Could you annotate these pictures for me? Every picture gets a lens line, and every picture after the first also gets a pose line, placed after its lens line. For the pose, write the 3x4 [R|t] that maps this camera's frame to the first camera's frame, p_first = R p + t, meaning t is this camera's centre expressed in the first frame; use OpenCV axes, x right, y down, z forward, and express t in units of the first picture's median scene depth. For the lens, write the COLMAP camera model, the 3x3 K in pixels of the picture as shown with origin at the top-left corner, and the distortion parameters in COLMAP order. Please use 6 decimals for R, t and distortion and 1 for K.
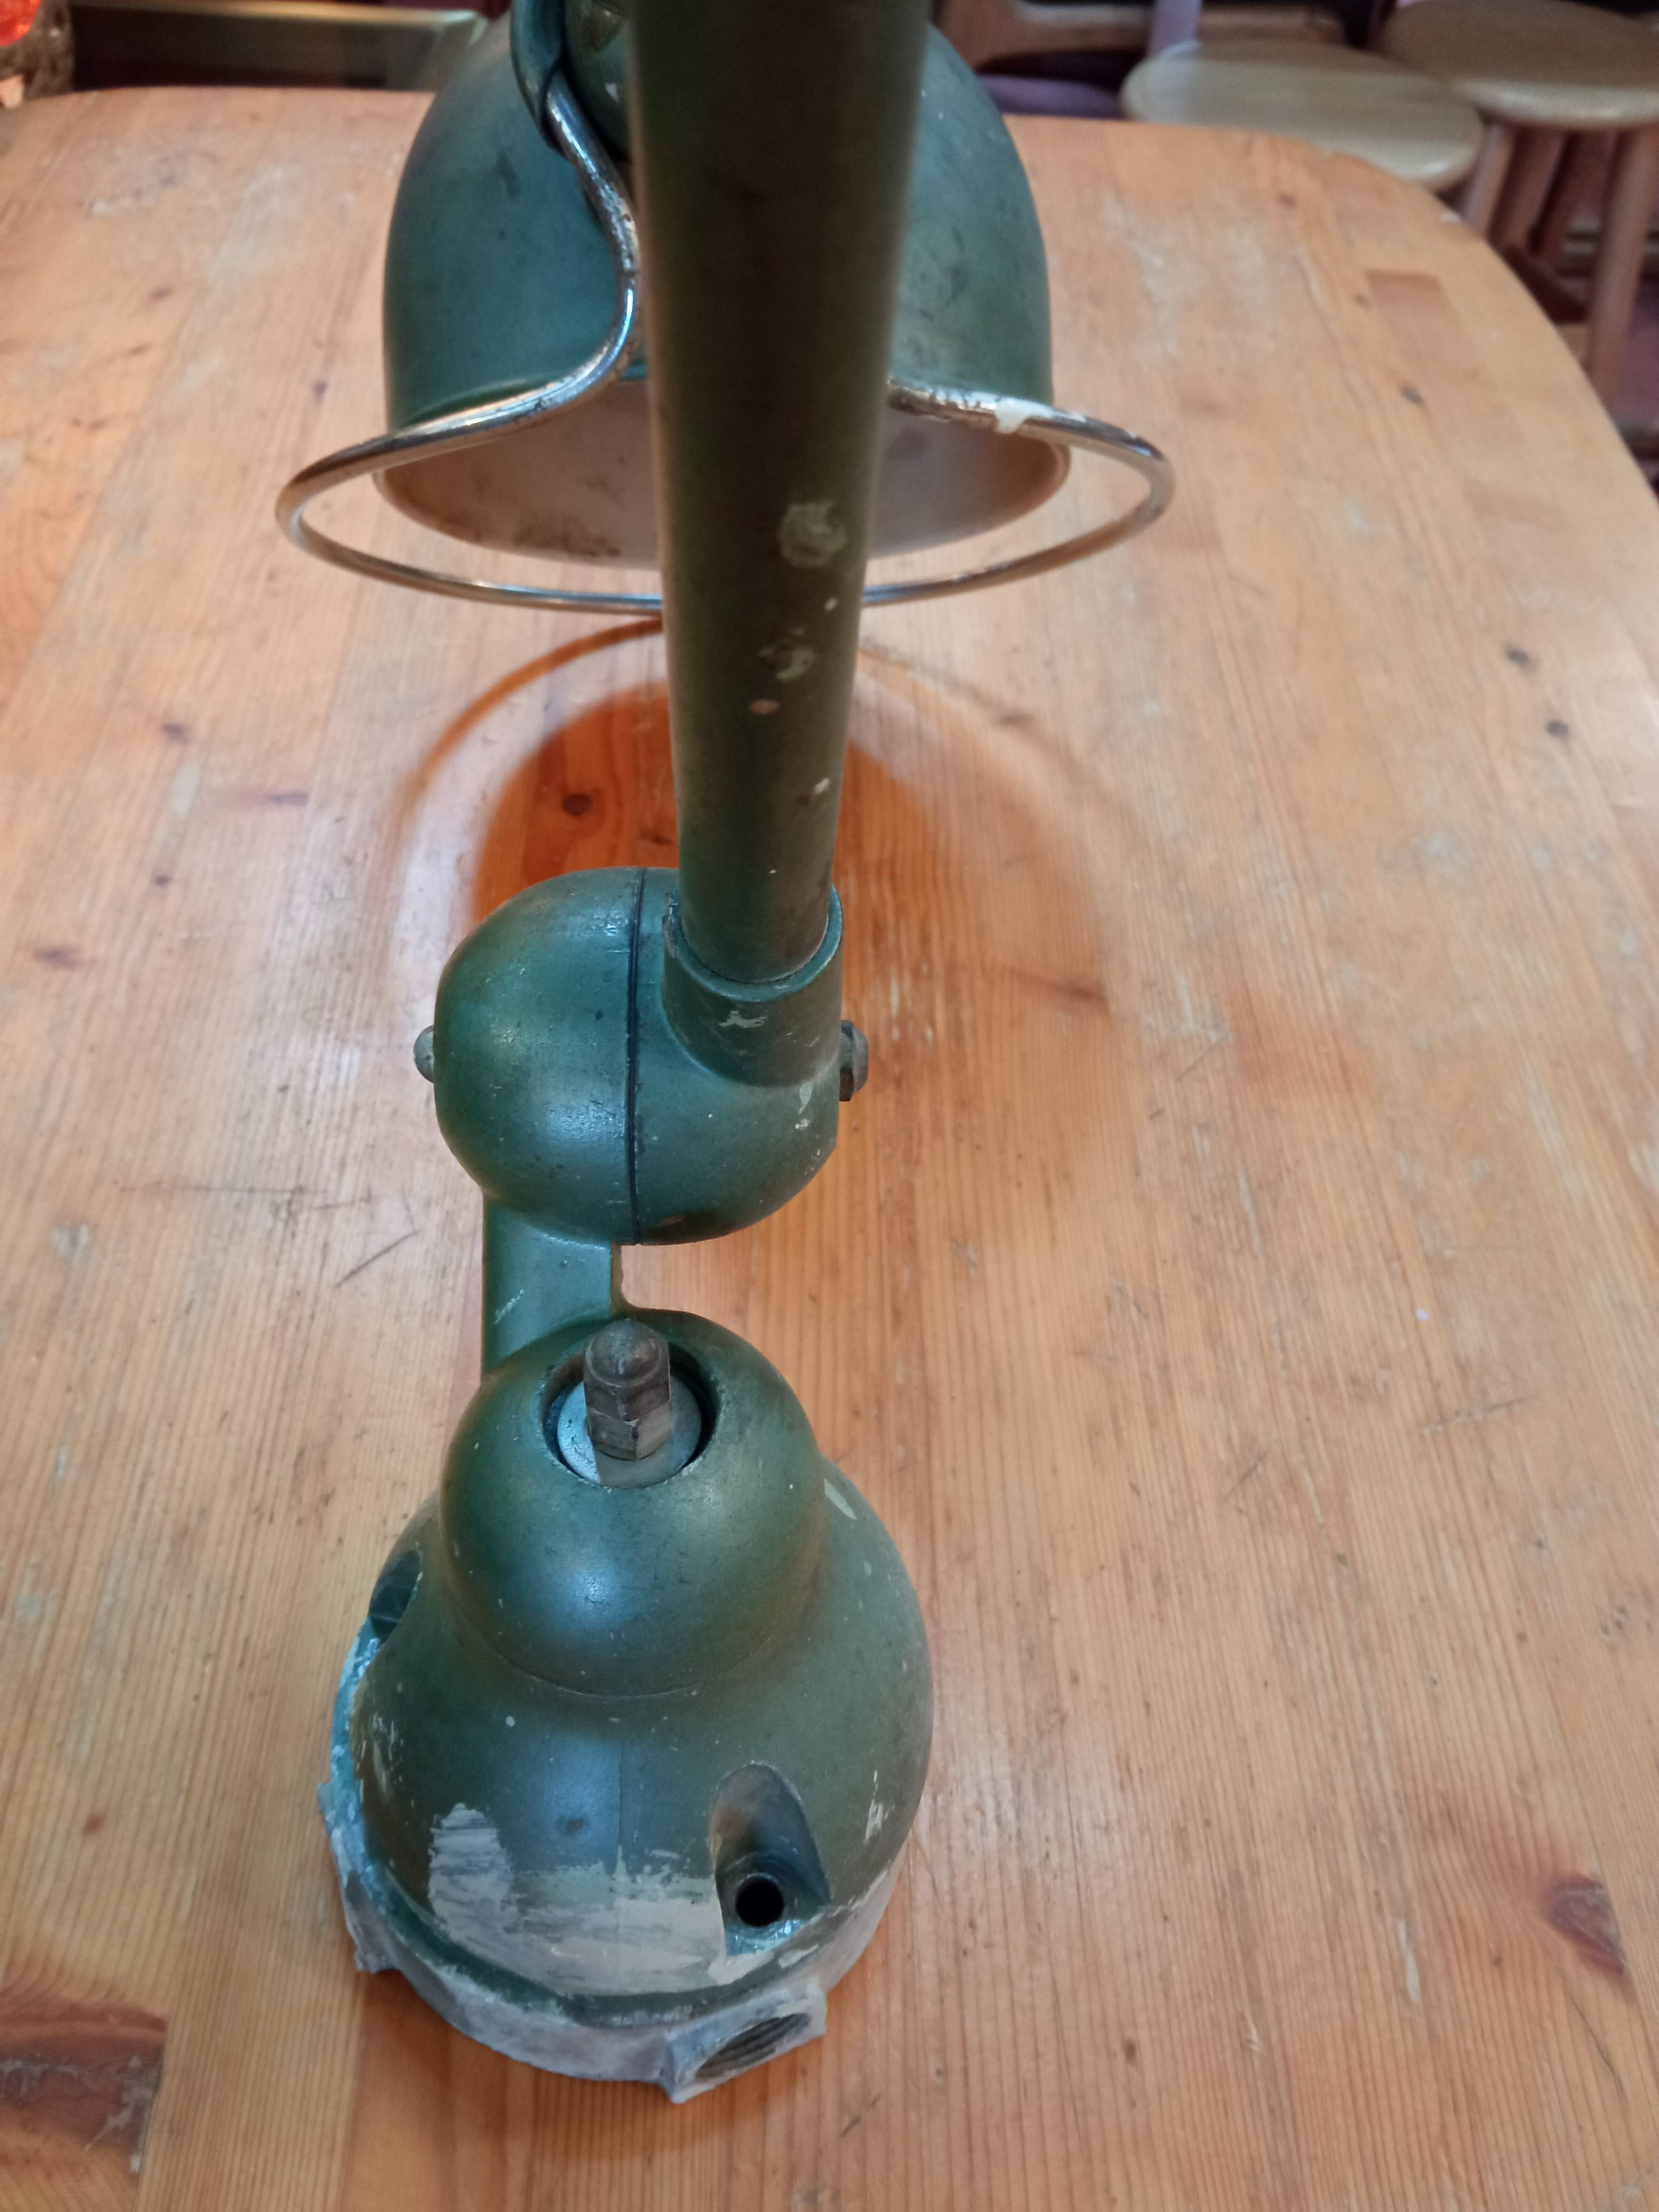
lens RADIAL K [[1825.1, 0, 811.7], [0, 1825.1, 1091.6], [0, 0, 1]] dist [0.070328, -0.132545]
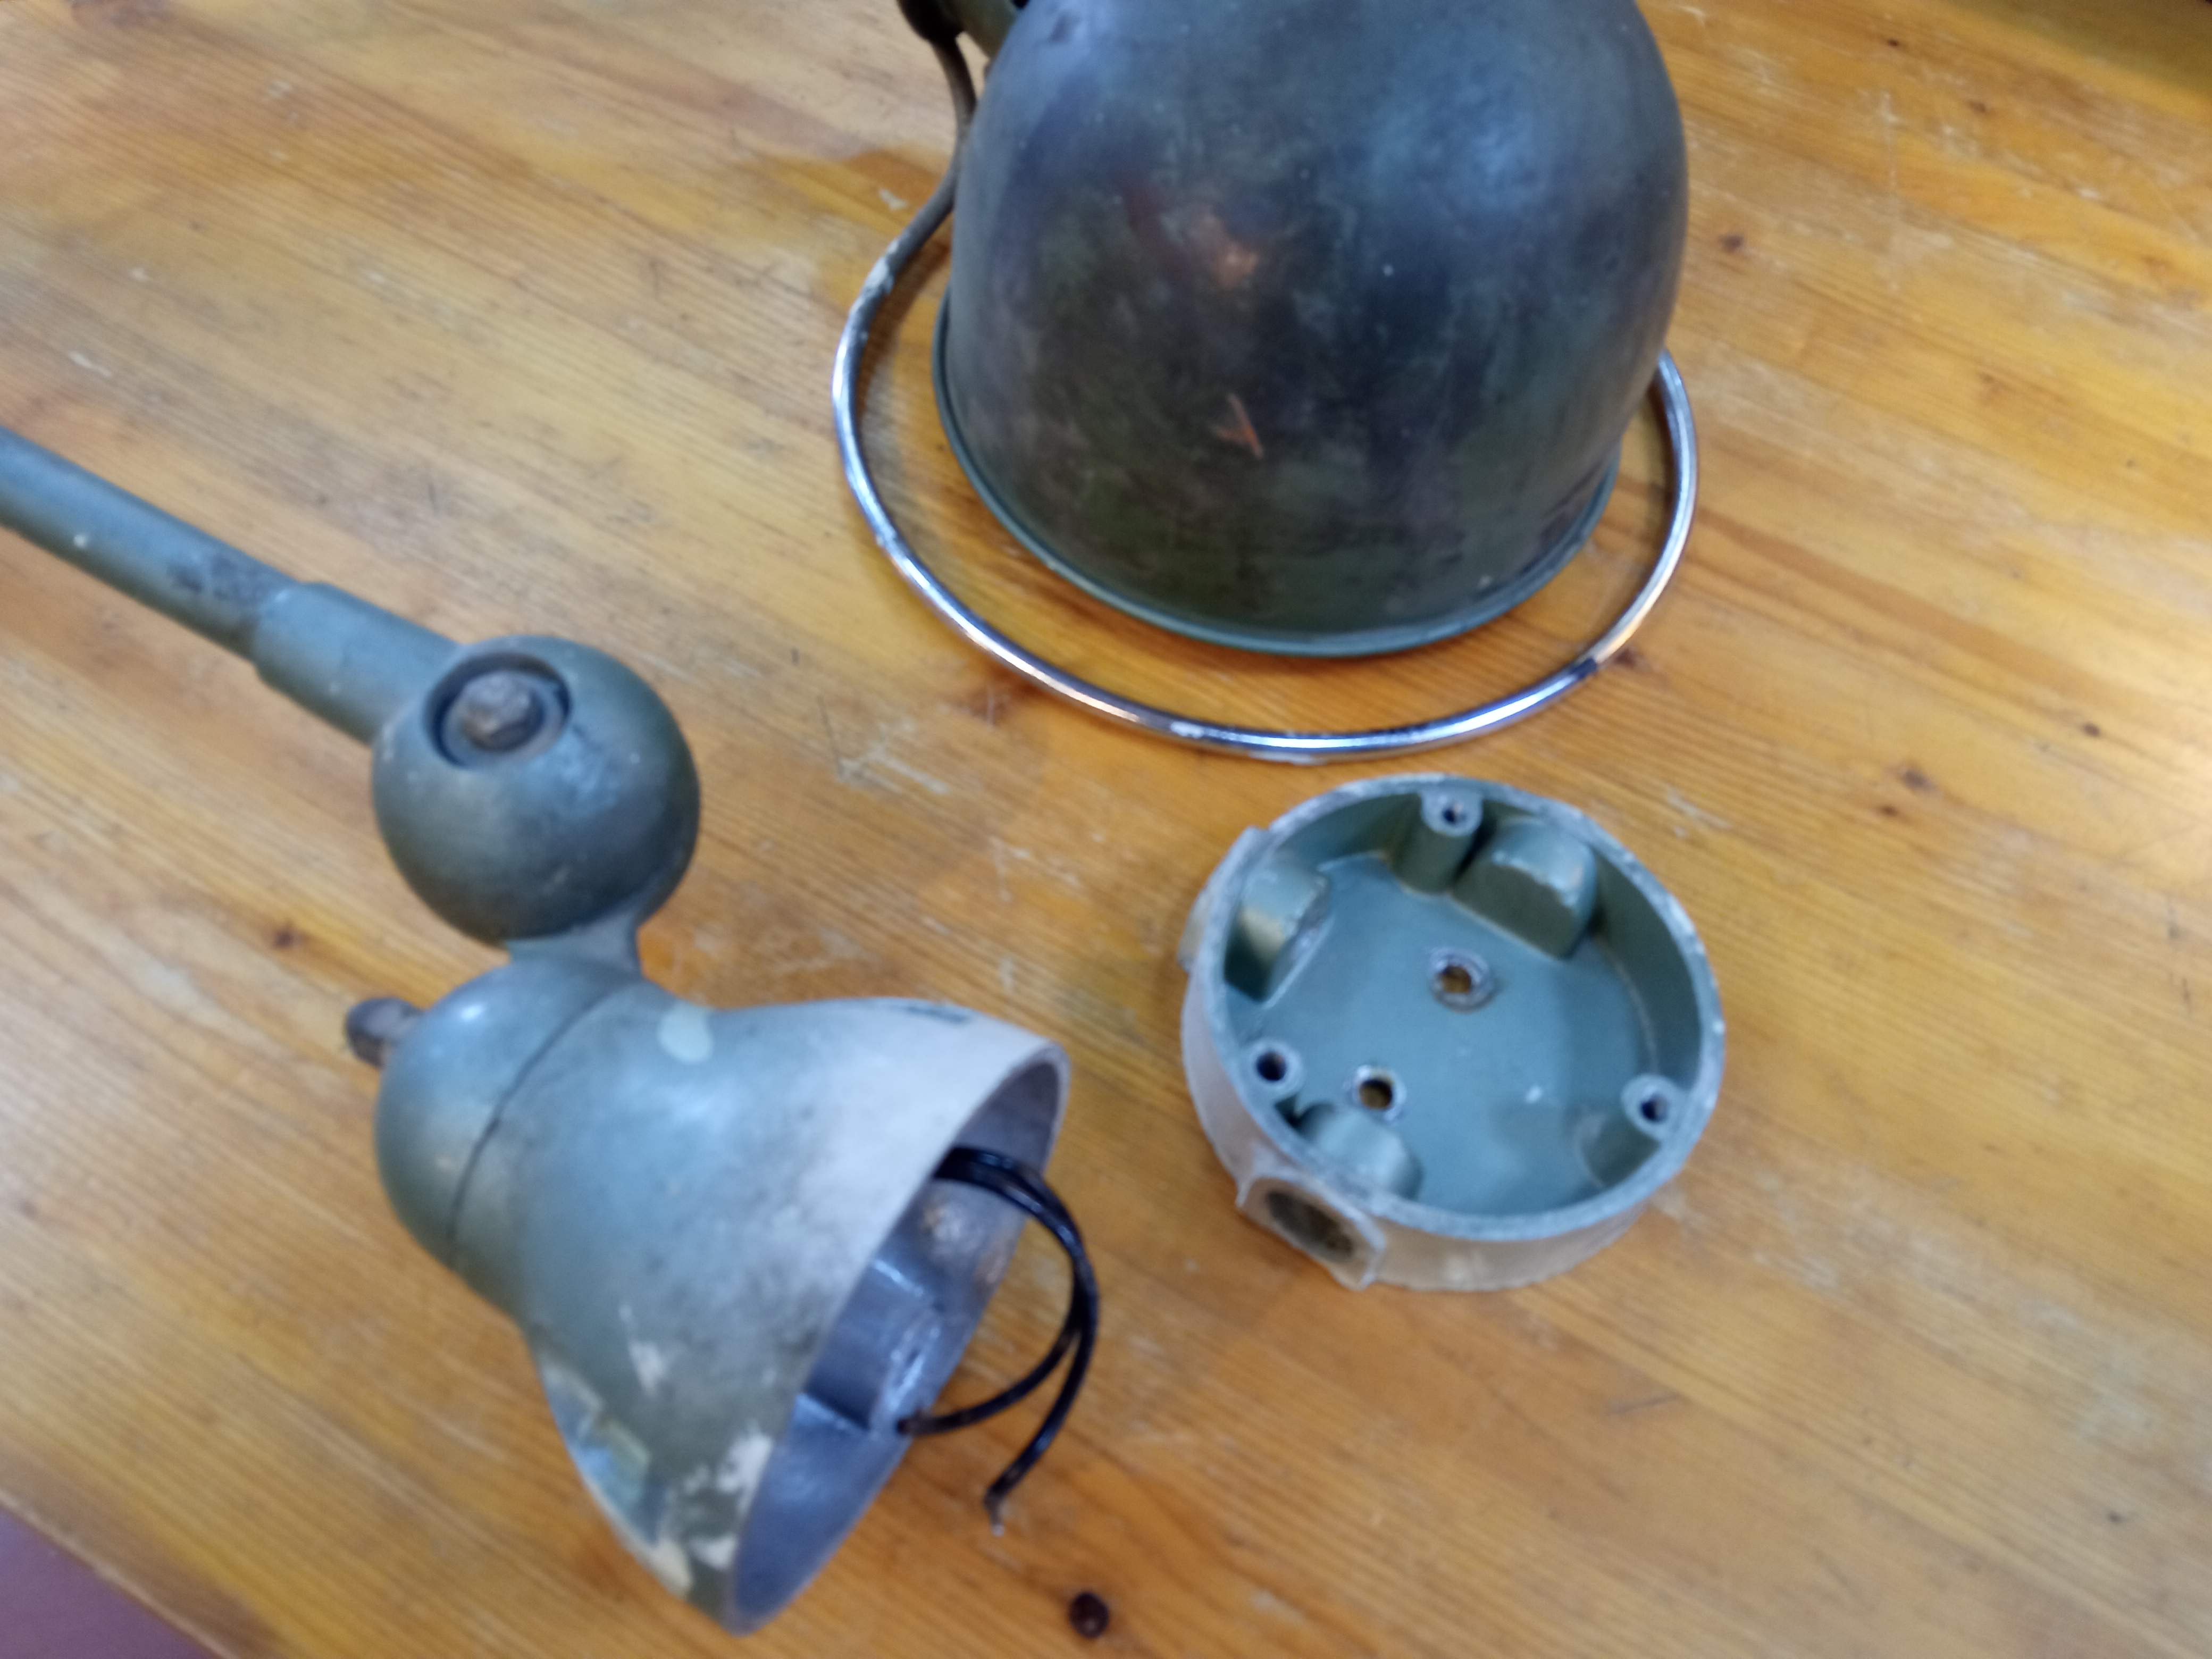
lens RADIAL K [[1825.1, 0, 1095.9], [0, 1825.1, 813.1], [0, 0, 1]] dist [0.070328, -0.132545]
pose [[-0.491112, 0.684908, -0.538248, 0.811483], [-0.717197, 0.032778, 0.696099, -0.902788], [0.494406, 0.727892, 0.475117, 0.833396]]
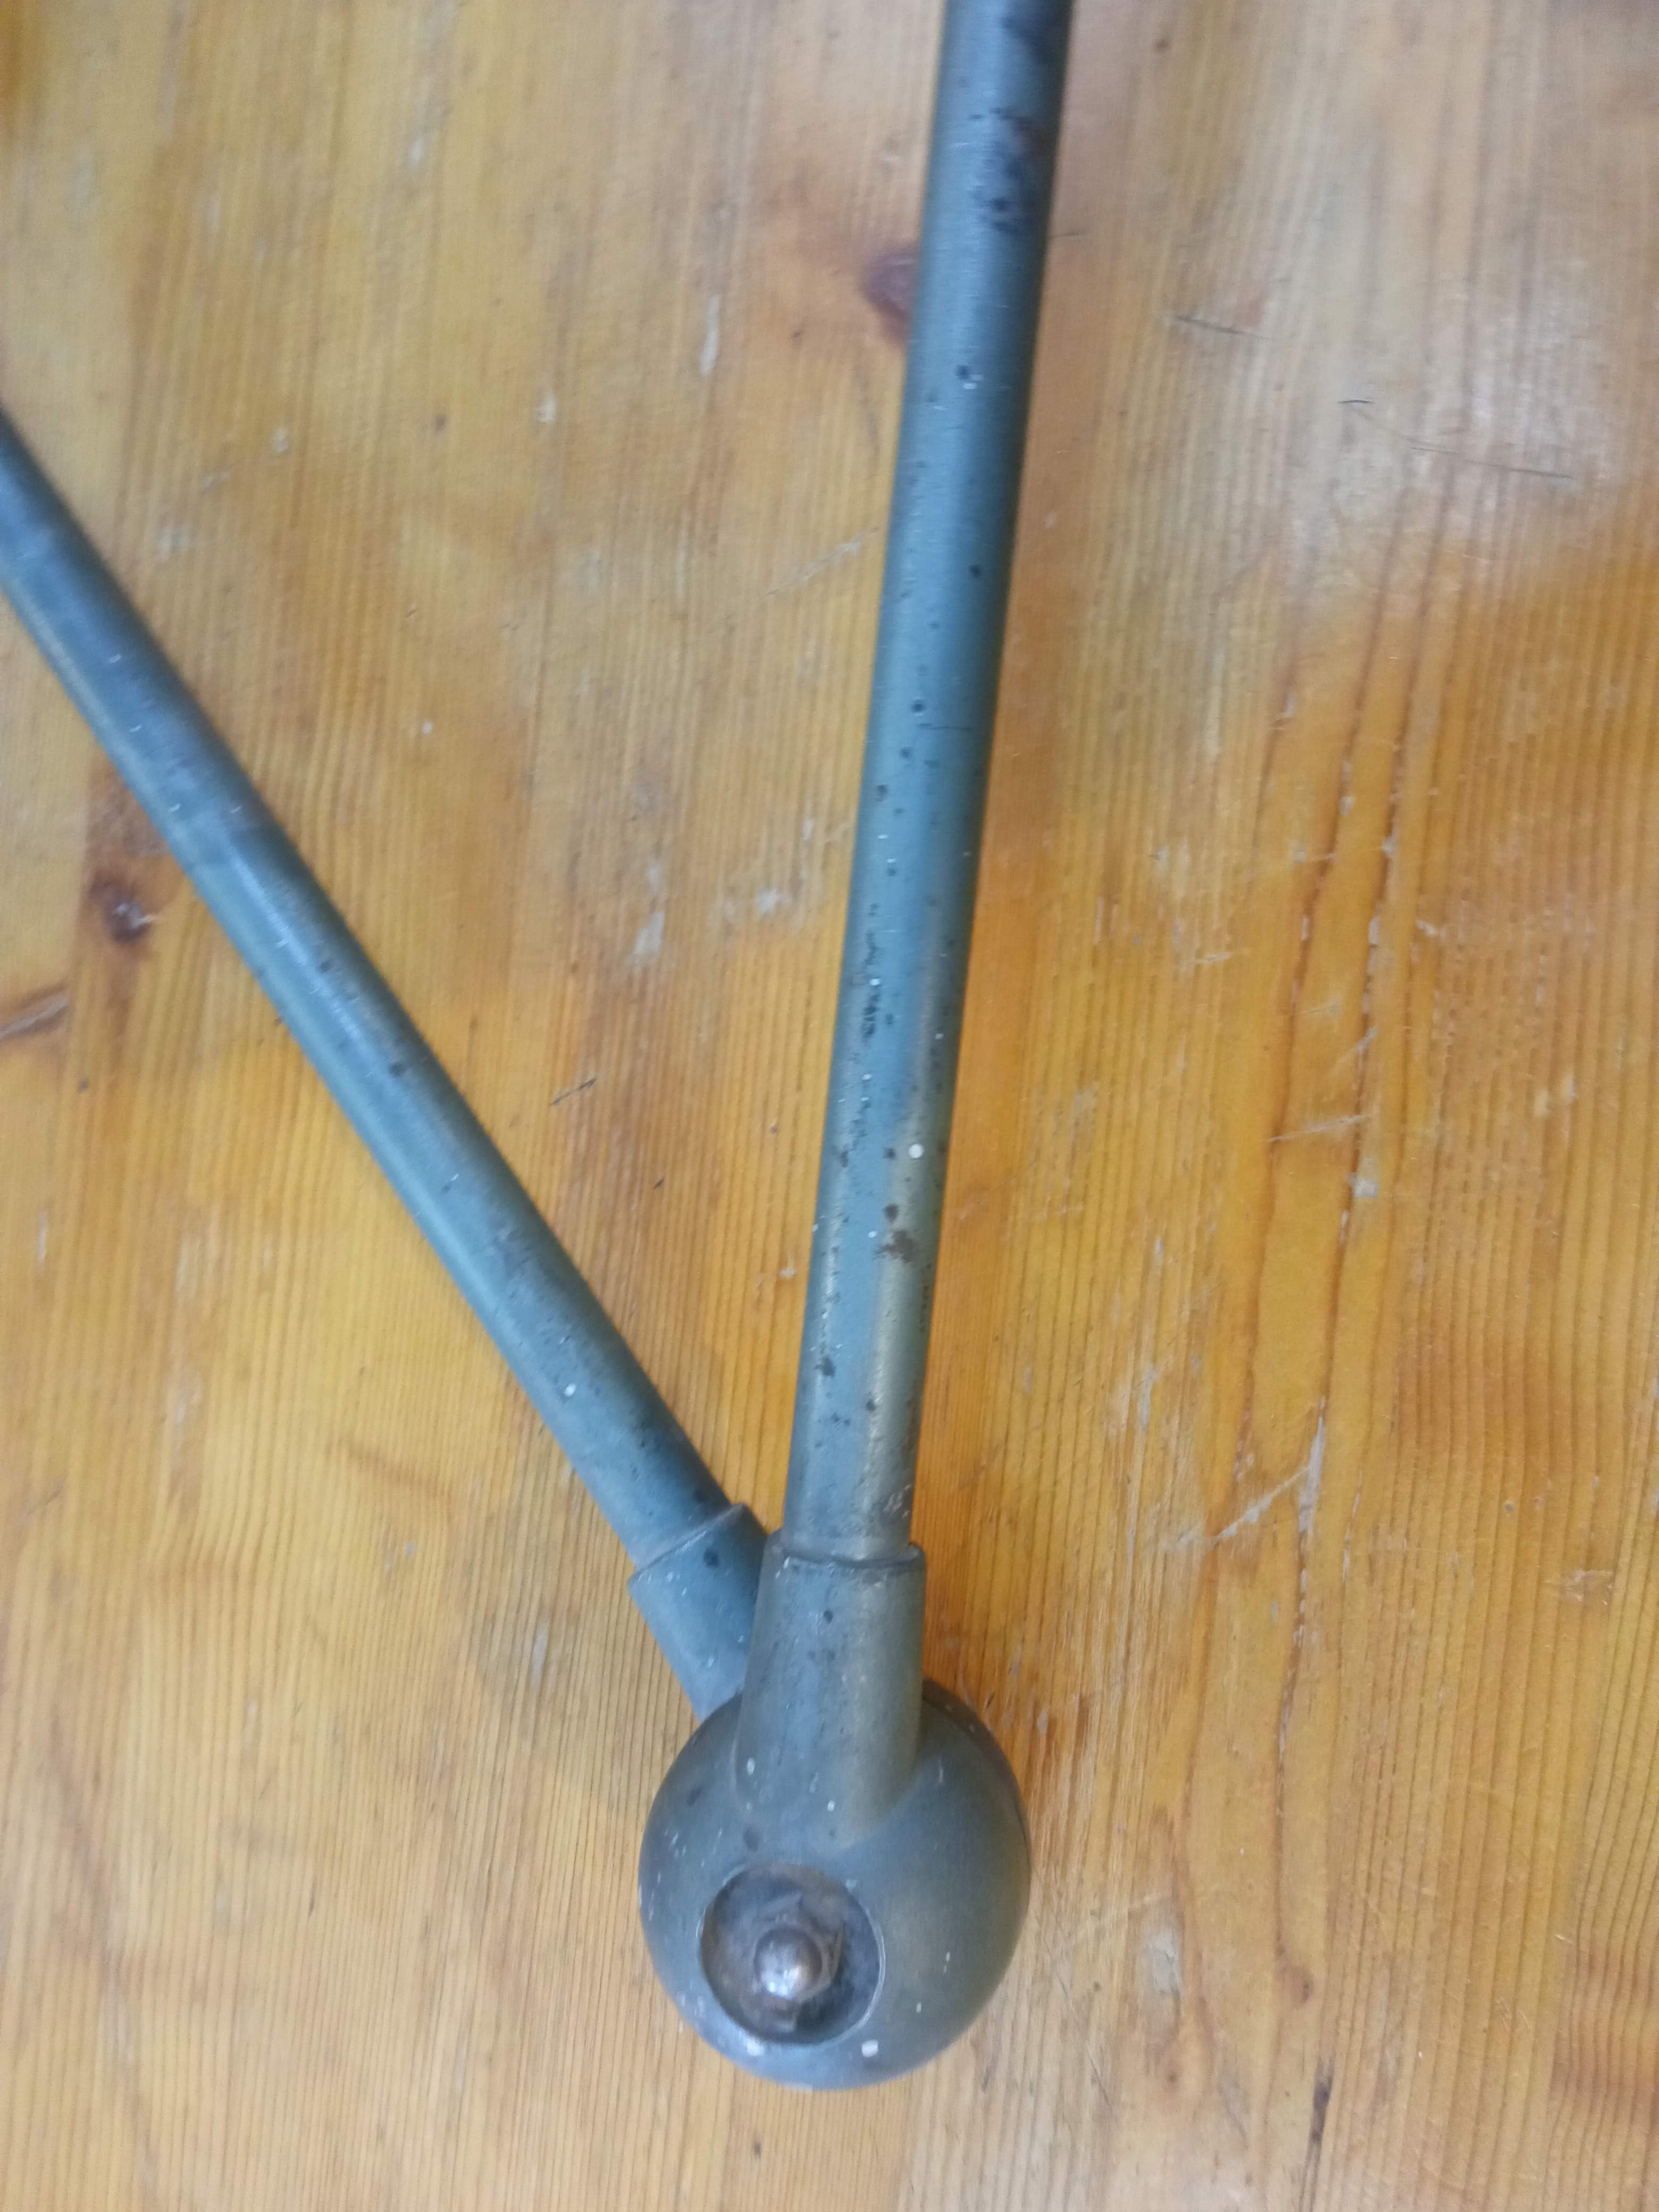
lens RADIAL K [[1825.1, 0, 829.7], [0, 1825.1, 1121.2], [0, 0, 1]] dist [0.070328, -0.132545]
pose [[0.934610, 0.113030, -0.337237, 0.660948], [0.131504, 0.771159, 0.622913, 0.165493], [0.330471, -0.626529, 0.705869, 0.054555]]
